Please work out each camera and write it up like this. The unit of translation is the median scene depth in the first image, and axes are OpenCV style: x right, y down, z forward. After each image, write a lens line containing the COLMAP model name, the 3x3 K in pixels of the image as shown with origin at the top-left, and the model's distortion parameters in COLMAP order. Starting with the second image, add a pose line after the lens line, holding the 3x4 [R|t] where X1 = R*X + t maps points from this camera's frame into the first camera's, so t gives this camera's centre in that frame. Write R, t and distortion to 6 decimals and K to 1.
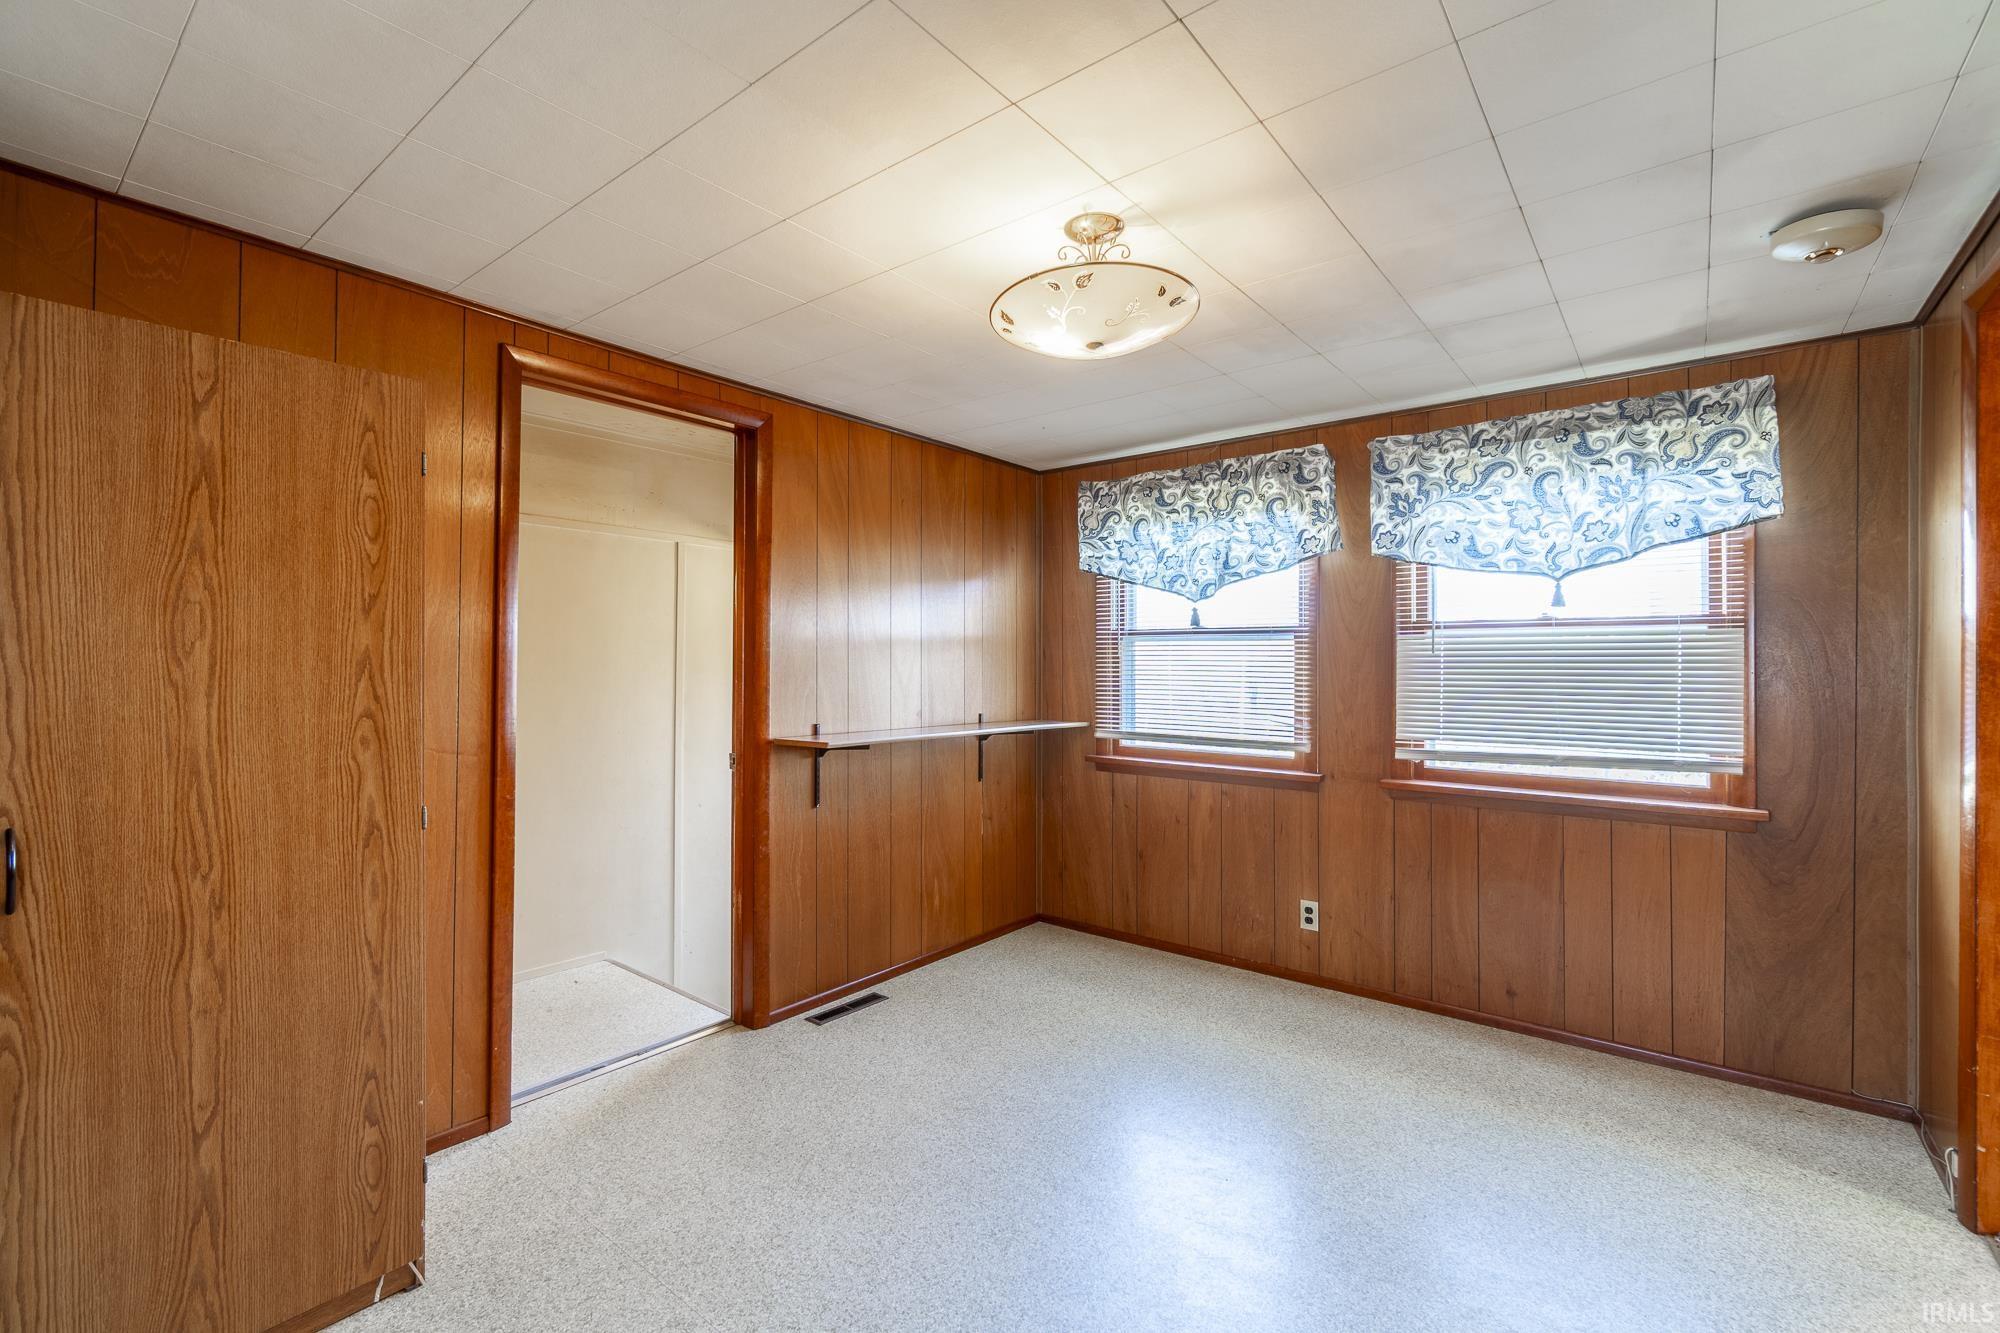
lens RADIAL K [[873.8, 0, 986.4], [0, 873.8, 660.0], [0, 0, 1]] dist [-0.008020, 0.001655]
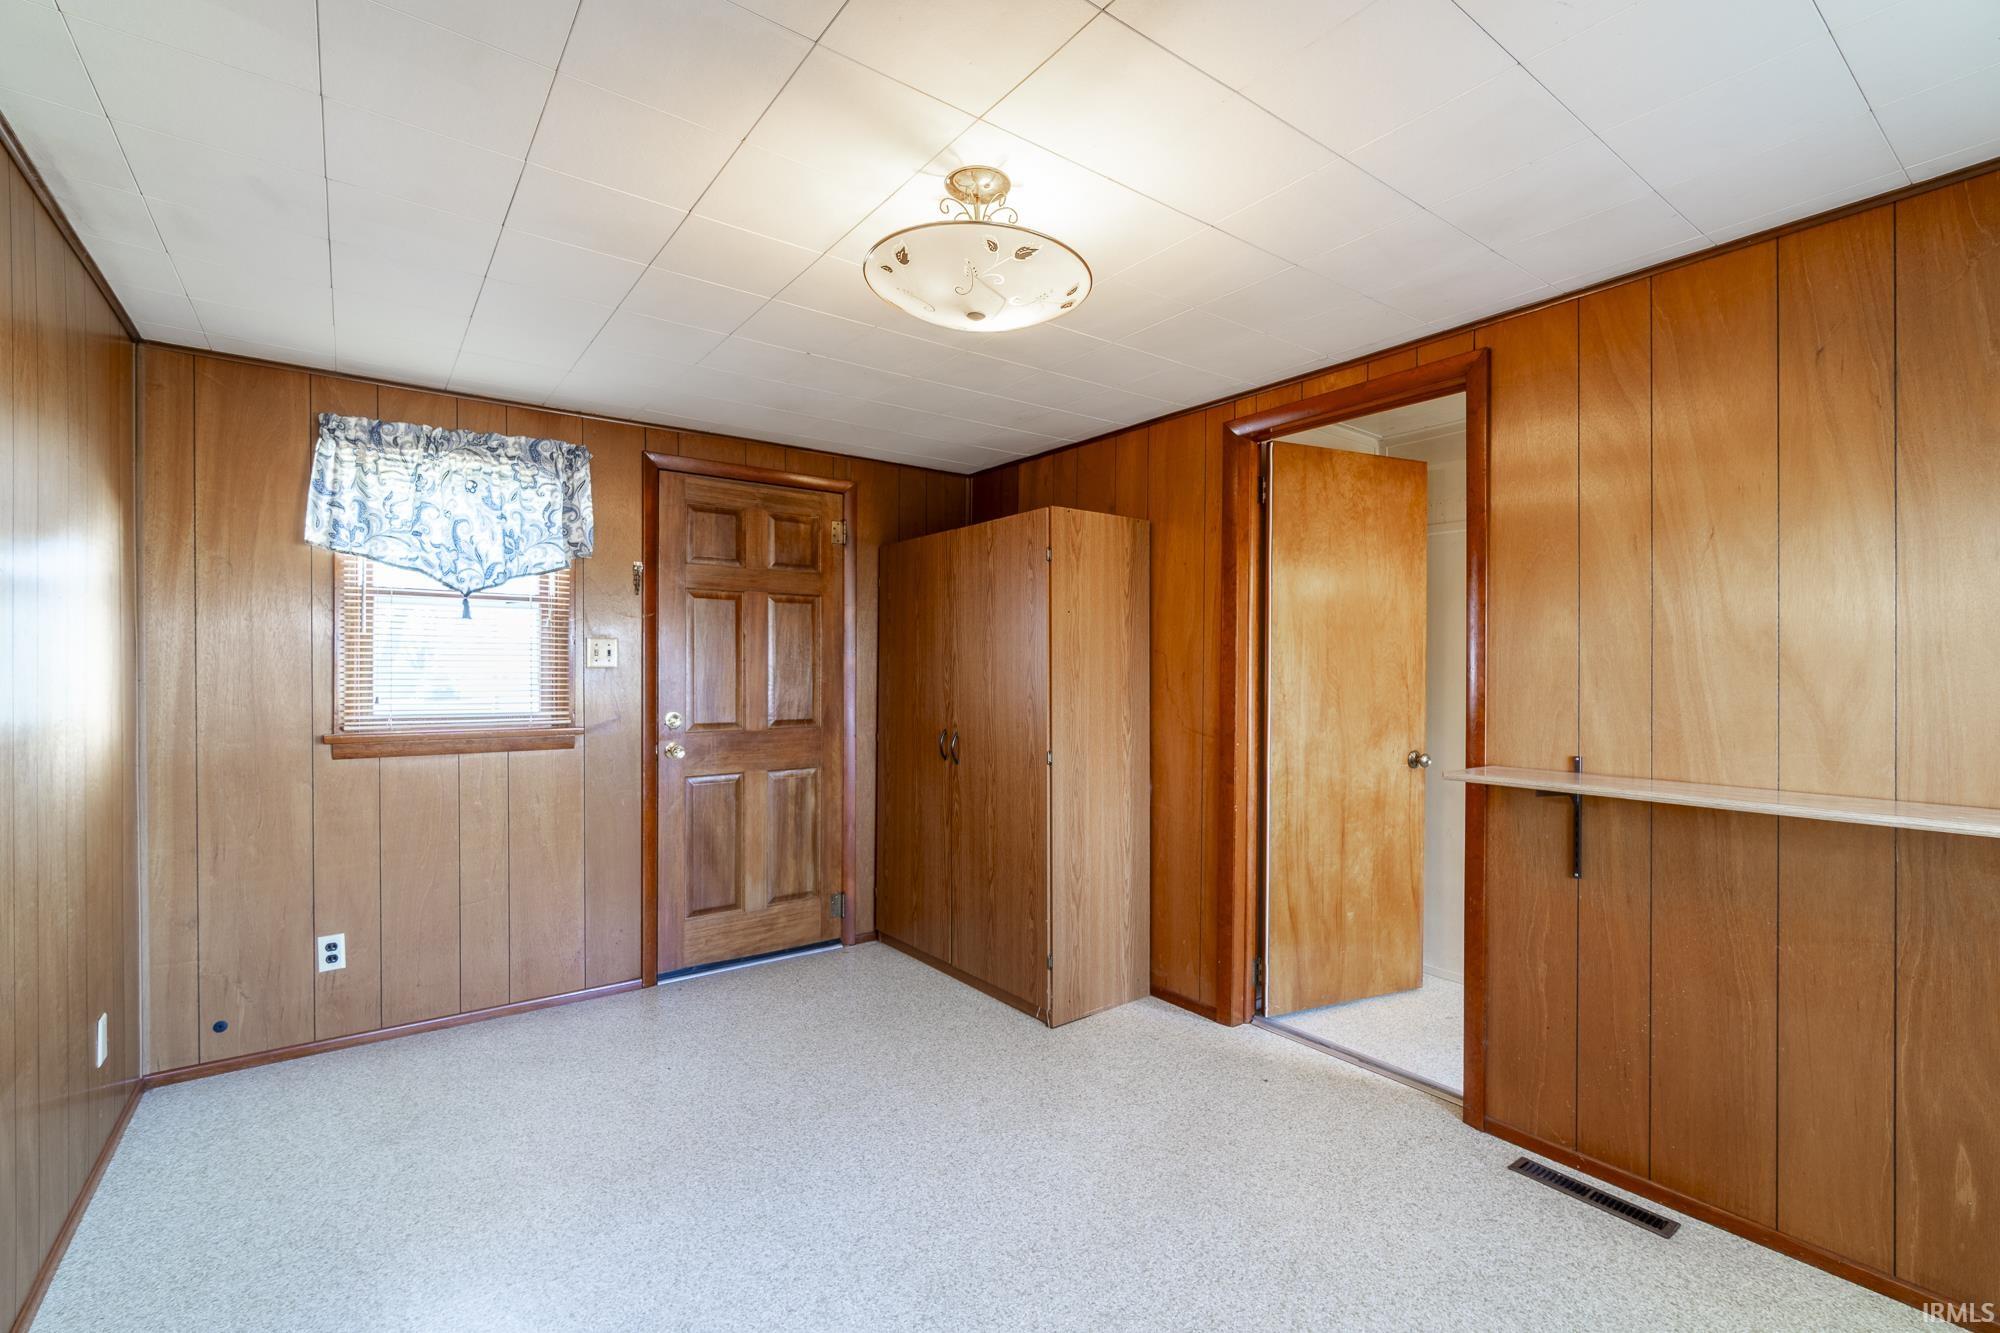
lens RADIAL K [[873.8, 0, 982.0], [0, 873.8, 672.6], [0, 0, 1]] dist [-0.008020, 0.001655]
pose [[-0.260525, -0.000560, -0.965467, 0.932492], [0.002841, 0.999995, -0.001347, 0.011309], [0.965463, -0.003094, -0.260522, 1.158581]]
